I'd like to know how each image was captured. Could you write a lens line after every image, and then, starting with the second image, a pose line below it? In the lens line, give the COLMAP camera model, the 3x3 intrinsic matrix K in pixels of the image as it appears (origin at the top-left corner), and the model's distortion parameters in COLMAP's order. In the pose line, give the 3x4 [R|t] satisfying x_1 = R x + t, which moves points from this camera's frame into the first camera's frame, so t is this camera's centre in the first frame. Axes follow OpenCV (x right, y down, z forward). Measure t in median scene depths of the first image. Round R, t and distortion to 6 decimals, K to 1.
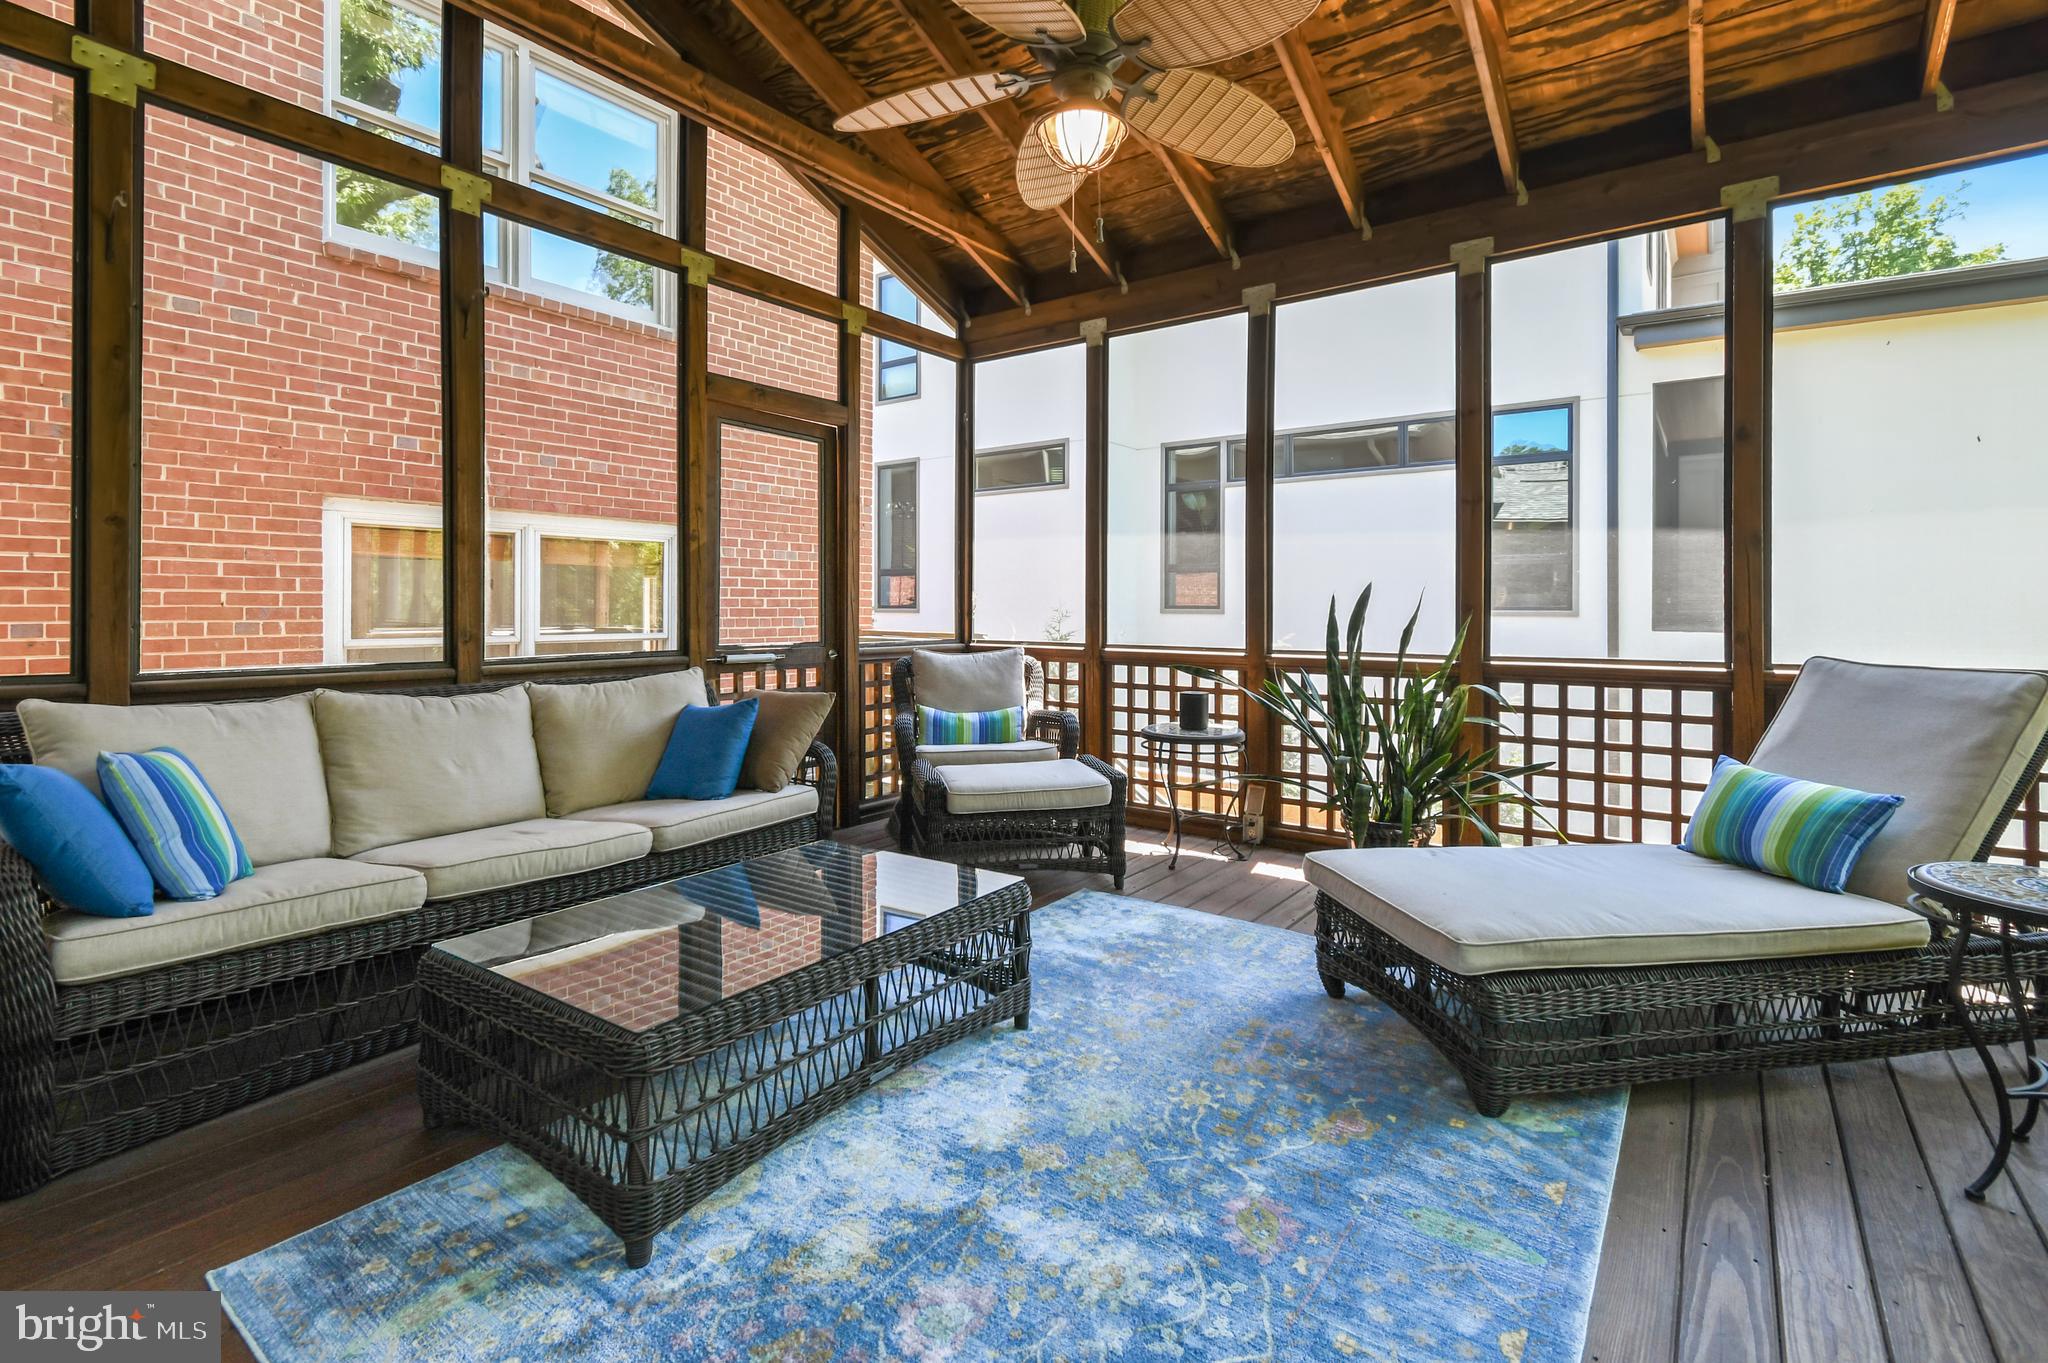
lens RADIAL K [[943.7, 0, 1027.1], [0, 943.7, 602.8], [0, 0, 1]] dist [0.002511, 0.000077]
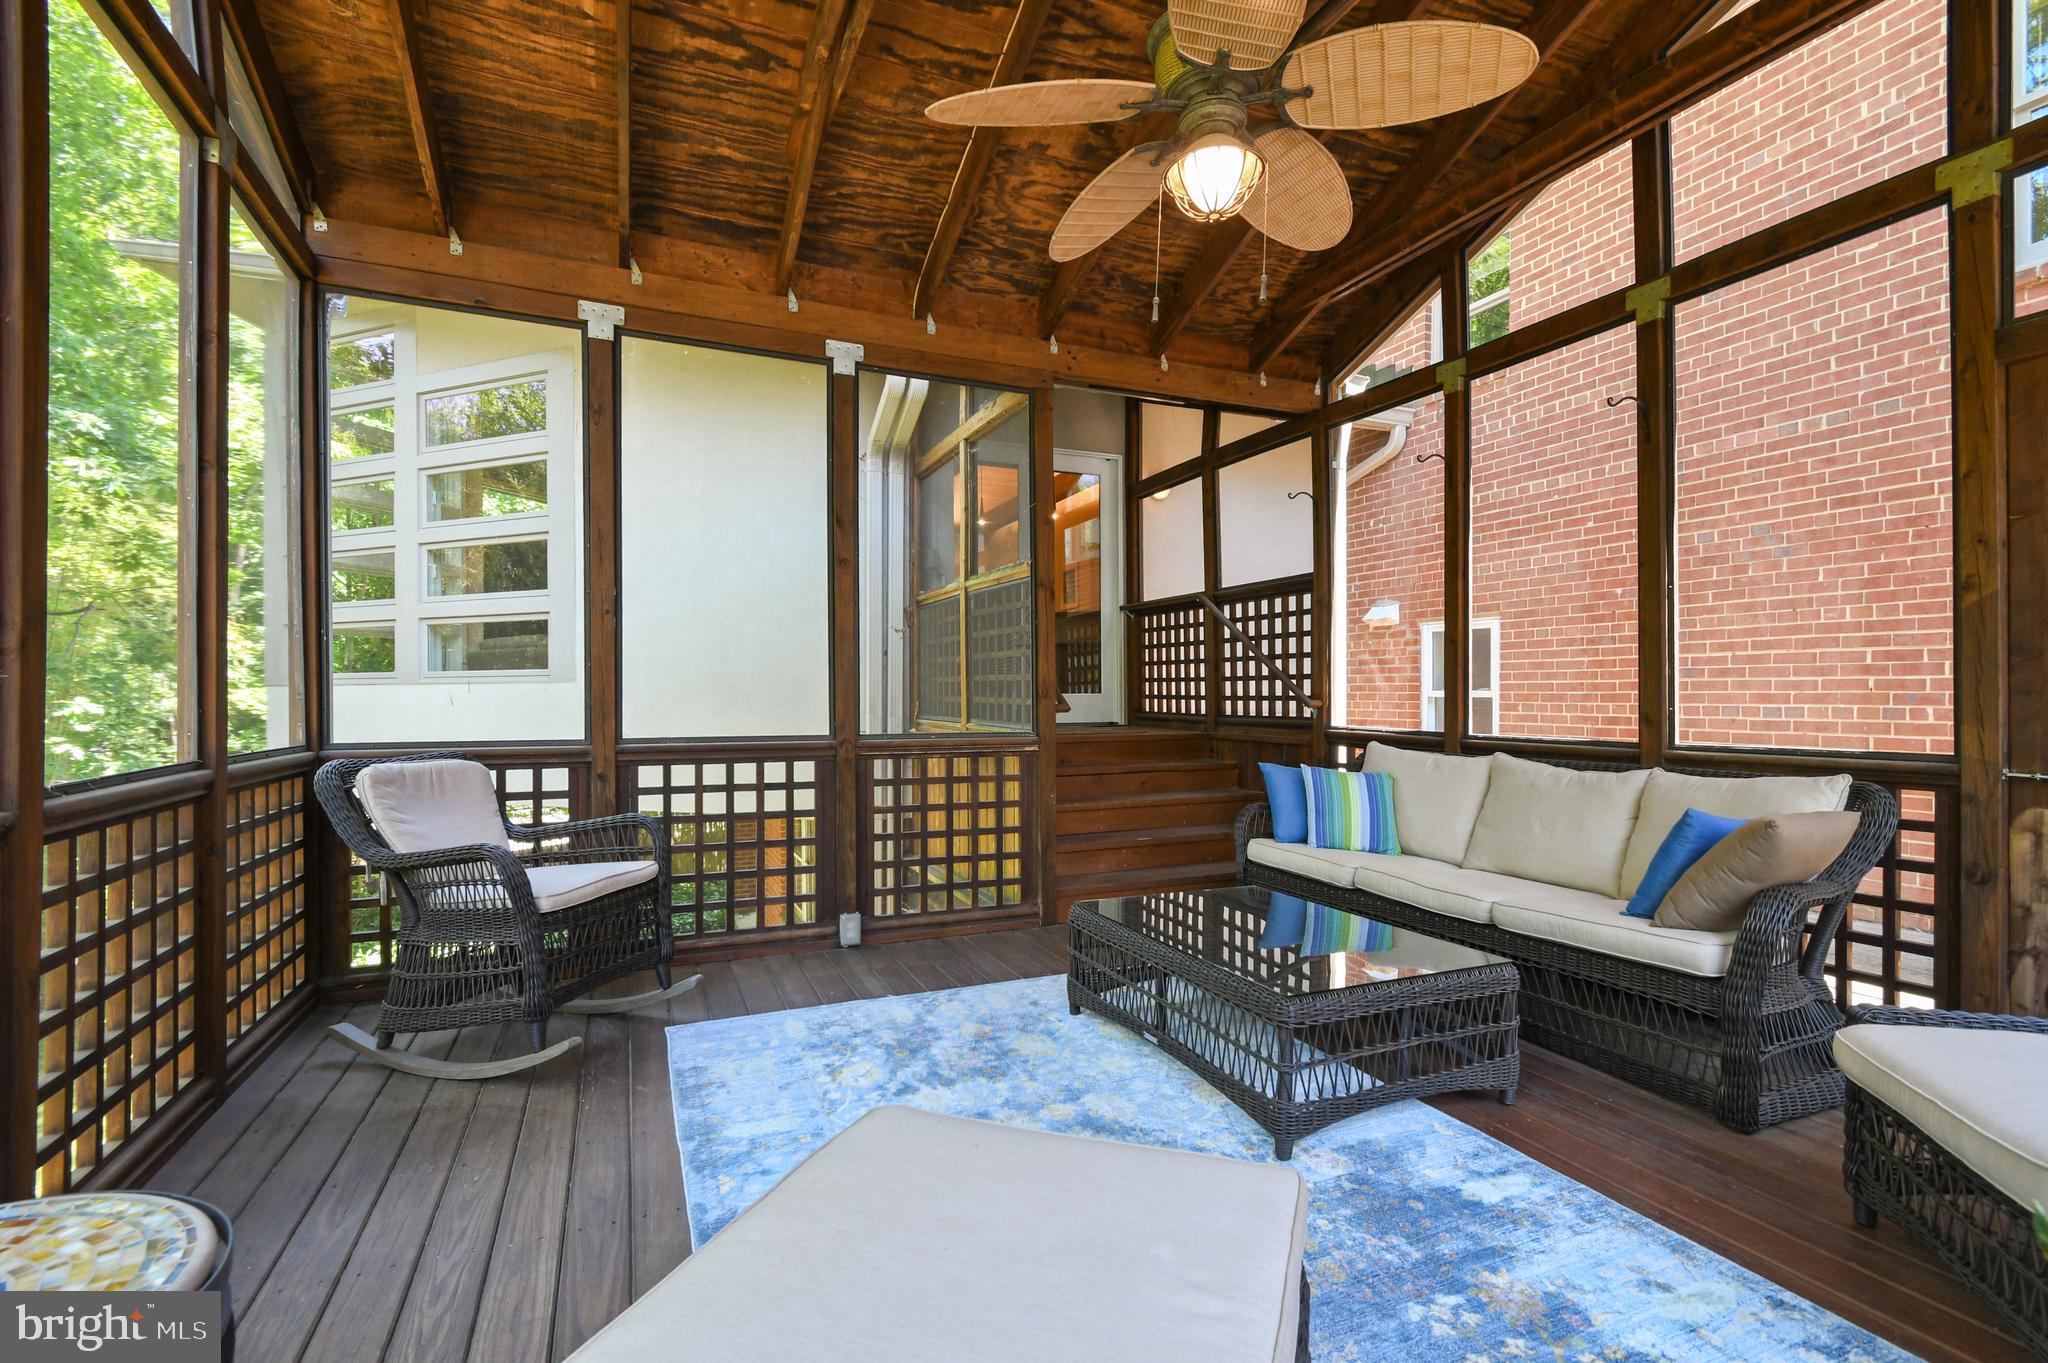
lens RADIAL K [[936.5, 0, 1024.0], [0, 936.5, 681.5], [0, 0, 1]] dist [-0.001077, -0.000206]
pose [[-0.504857, -0.012651, -0.863110, 0.525568], [0.004206, 0.999845, -0.017115, 0.006075], [0.863192, -0.012271, -0.504726, 0.728223]]
